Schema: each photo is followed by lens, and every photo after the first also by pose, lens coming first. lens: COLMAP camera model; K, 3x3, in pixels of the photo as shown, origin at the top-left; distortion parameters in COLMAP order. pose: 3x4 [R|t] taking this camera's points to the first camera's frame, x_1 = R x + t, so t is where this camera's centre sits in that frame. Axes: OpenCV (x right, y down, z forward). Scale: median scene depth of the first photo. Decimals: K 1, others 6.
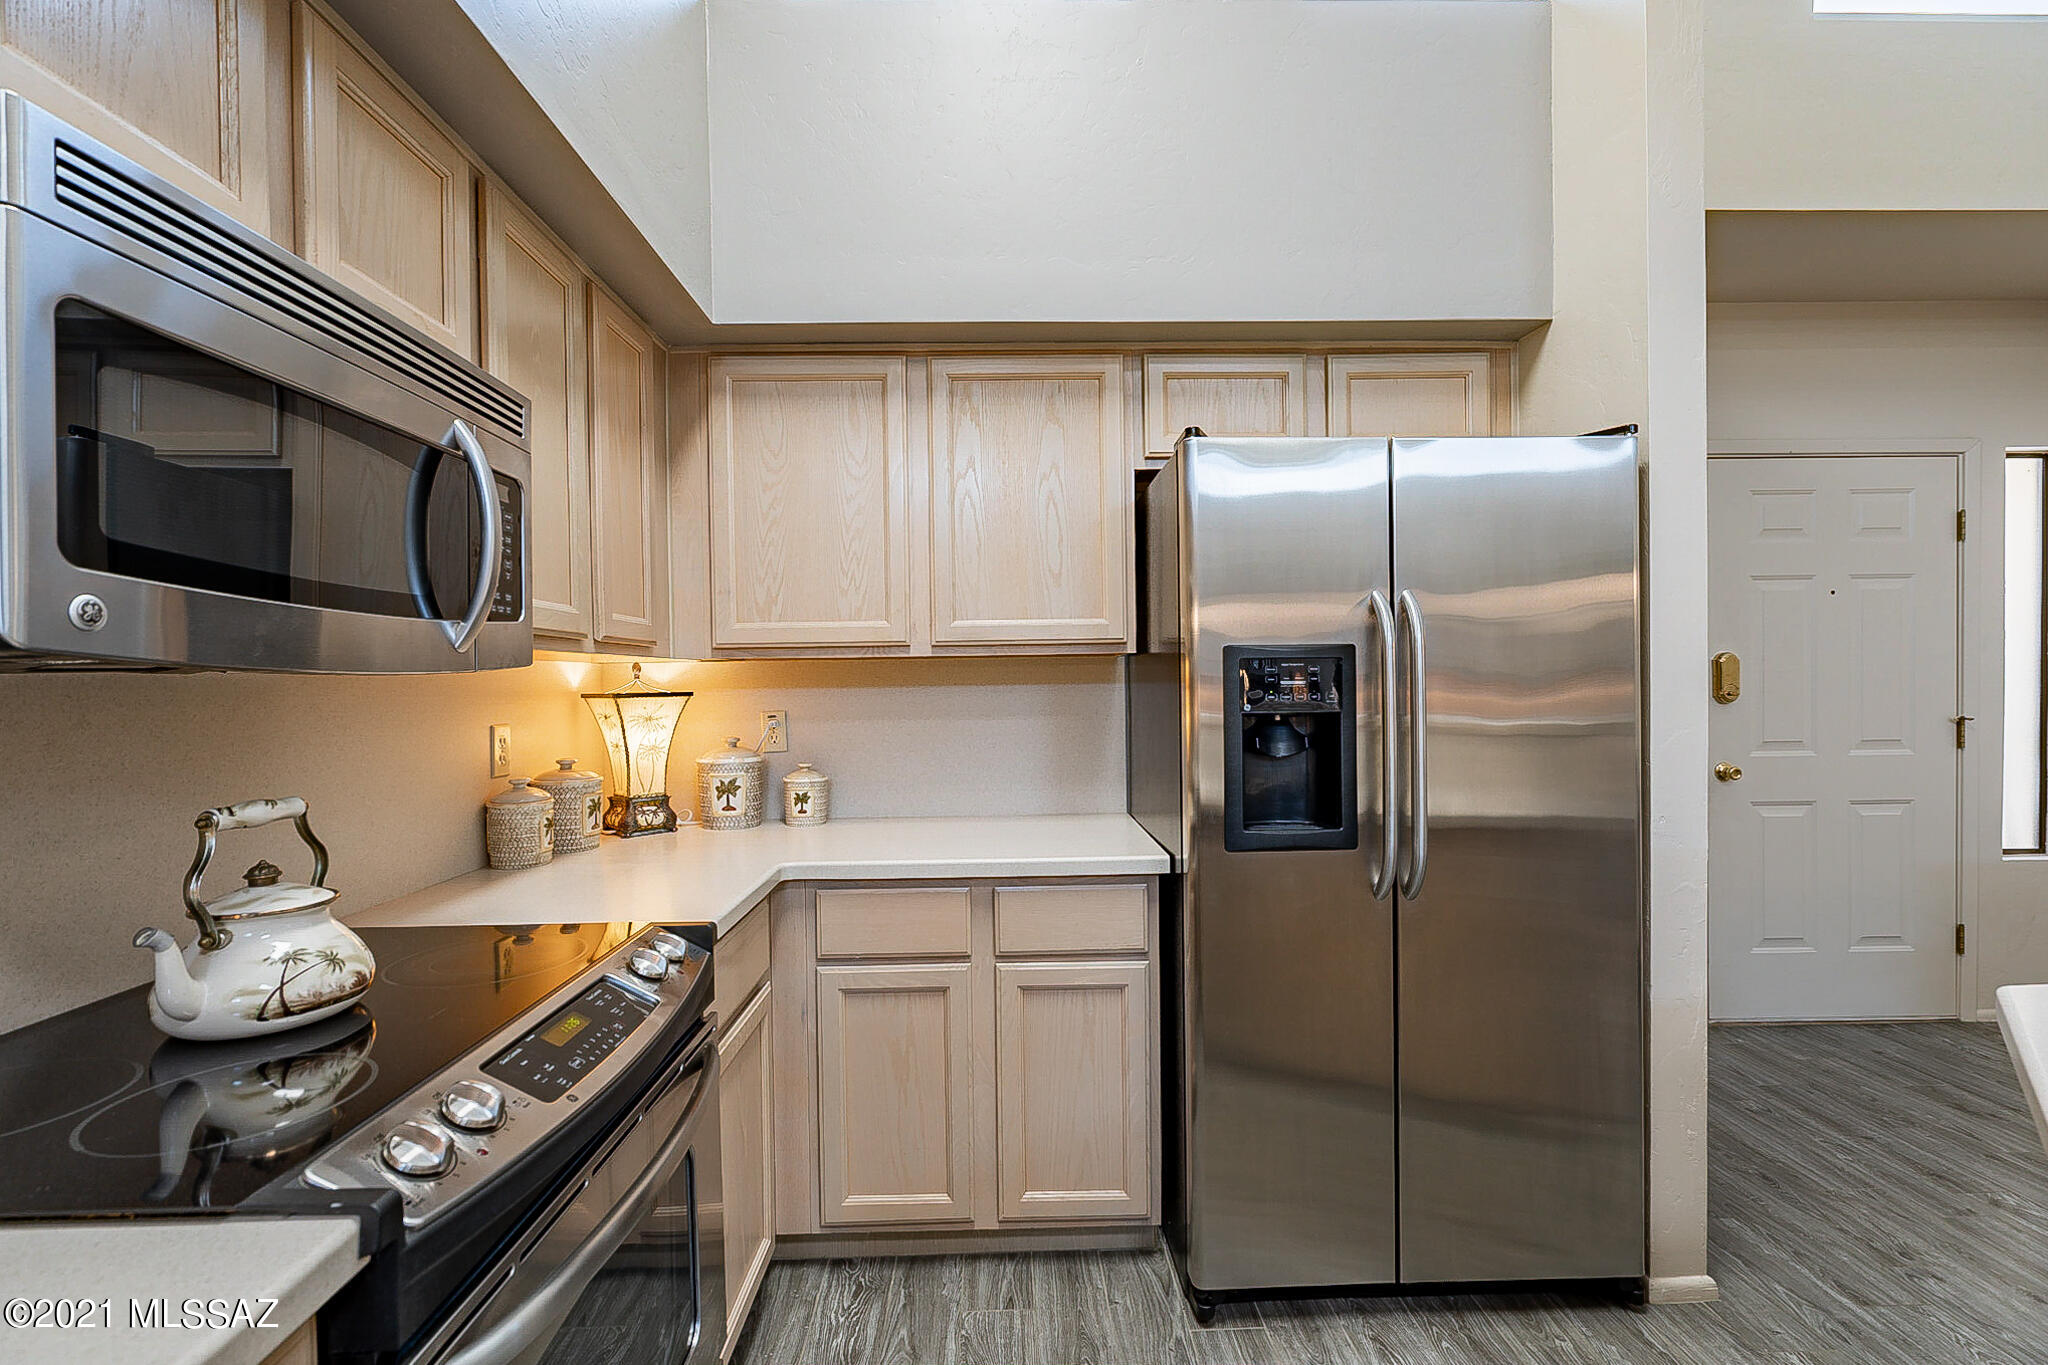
lens RADIAL K [[931.0, 0, 1020.6], [0, 931.0, 692.5], [0, 0, 1]] dist [-0.006874, 0.001891]
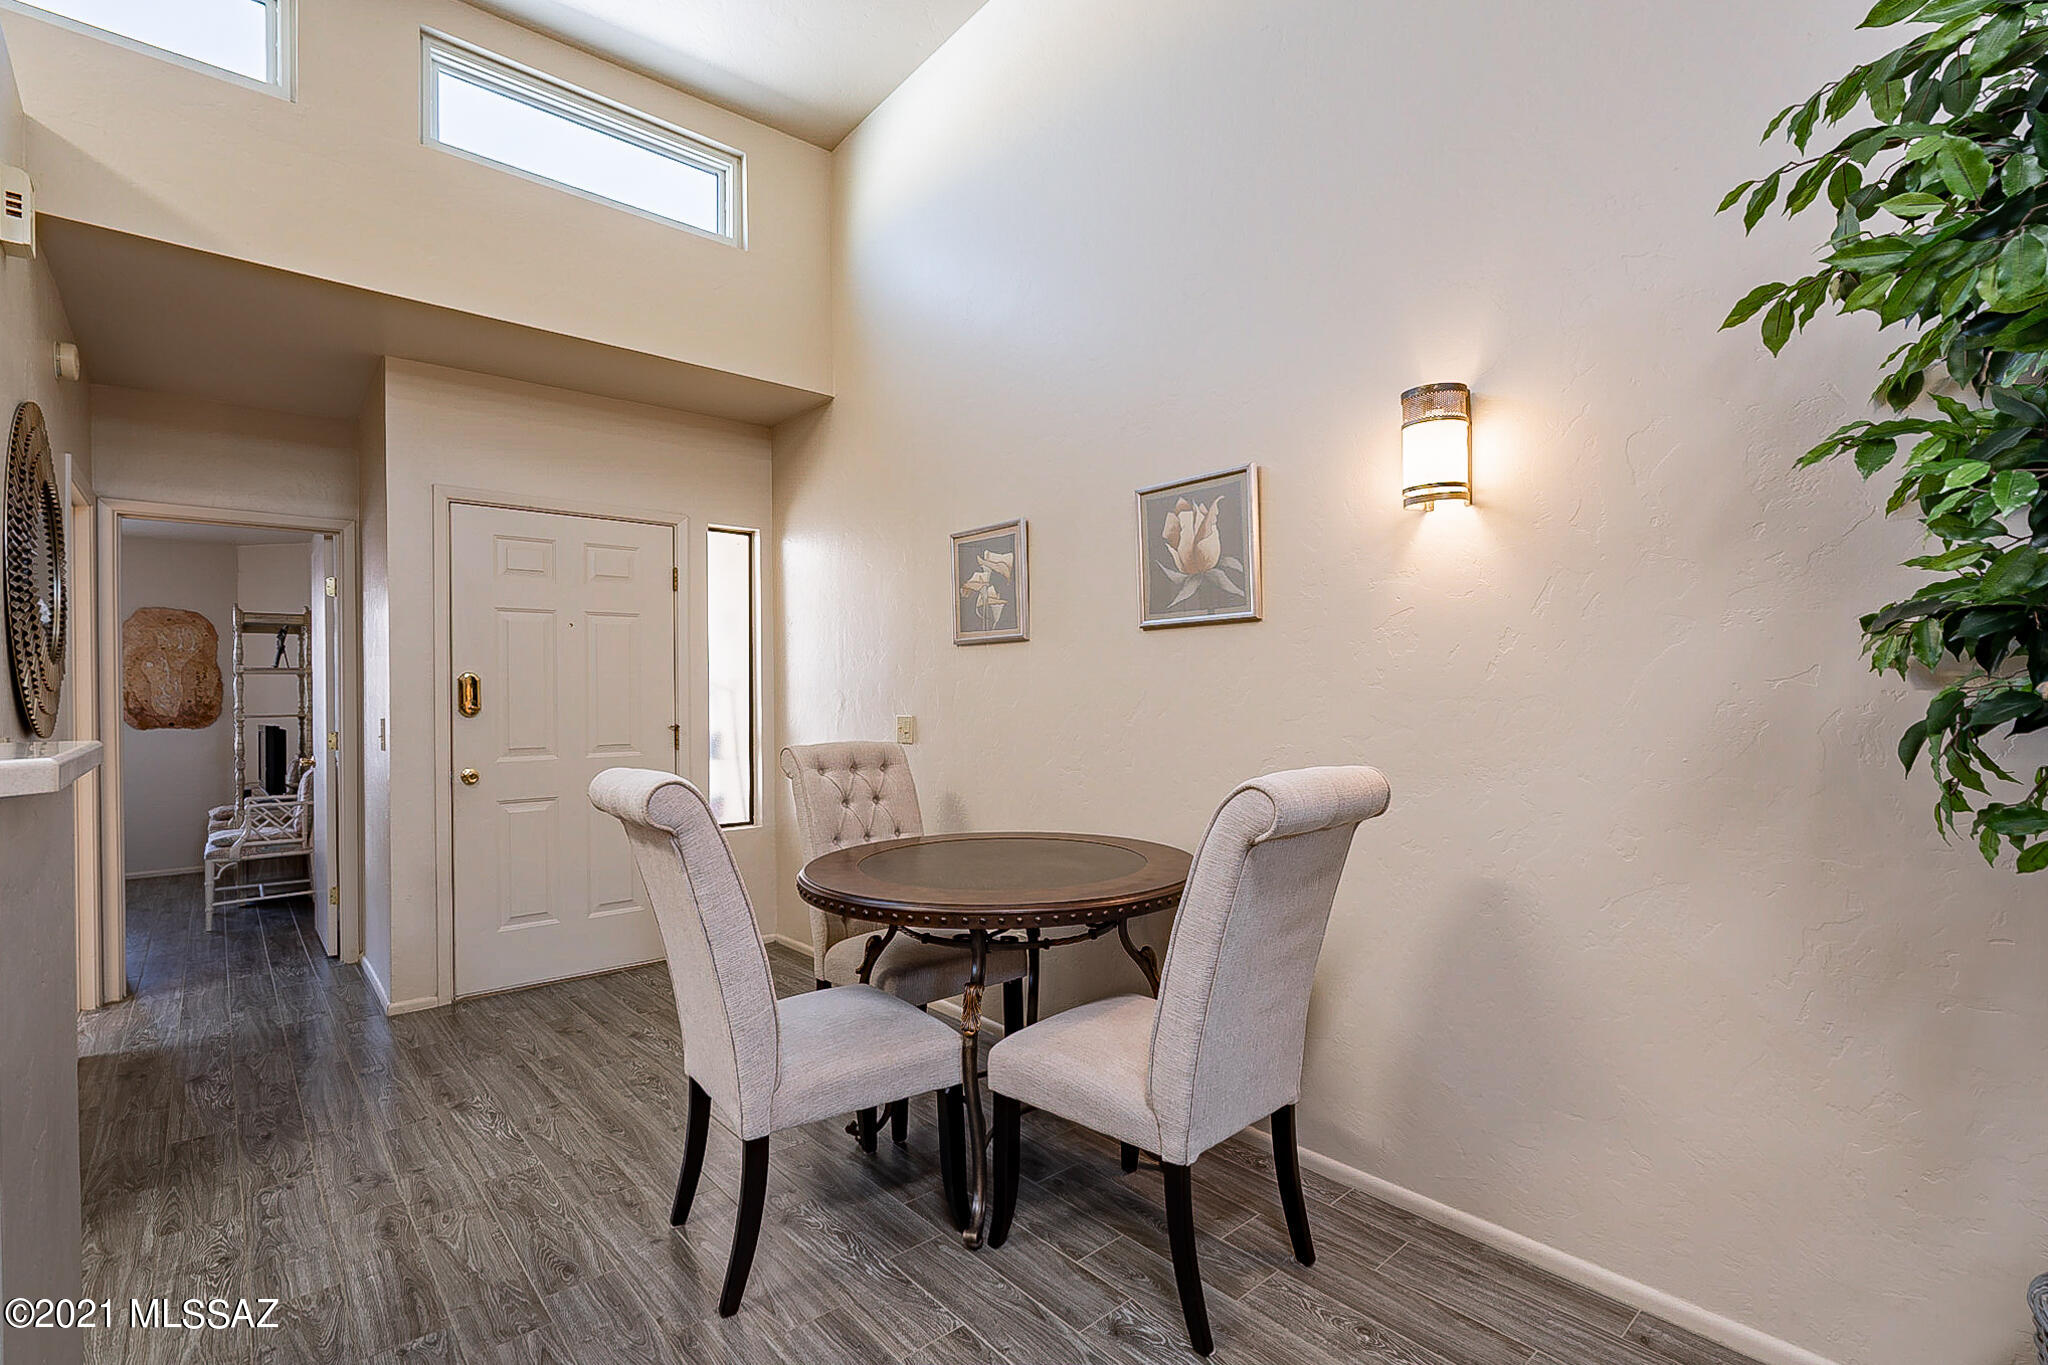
lens RADIAL K [[931.0, 0, 1015.6], [0, 931.0, 686.5], [0, 0, 1]] dist [-0.006874, 0.001891]
pose [[0.771941, 0.010234, 0.635611, 0.782927], [0.012118, 0.999452, -0.030810, 0.026742], [-0.635578, 0.031485, 0.771394, -0.453822]]
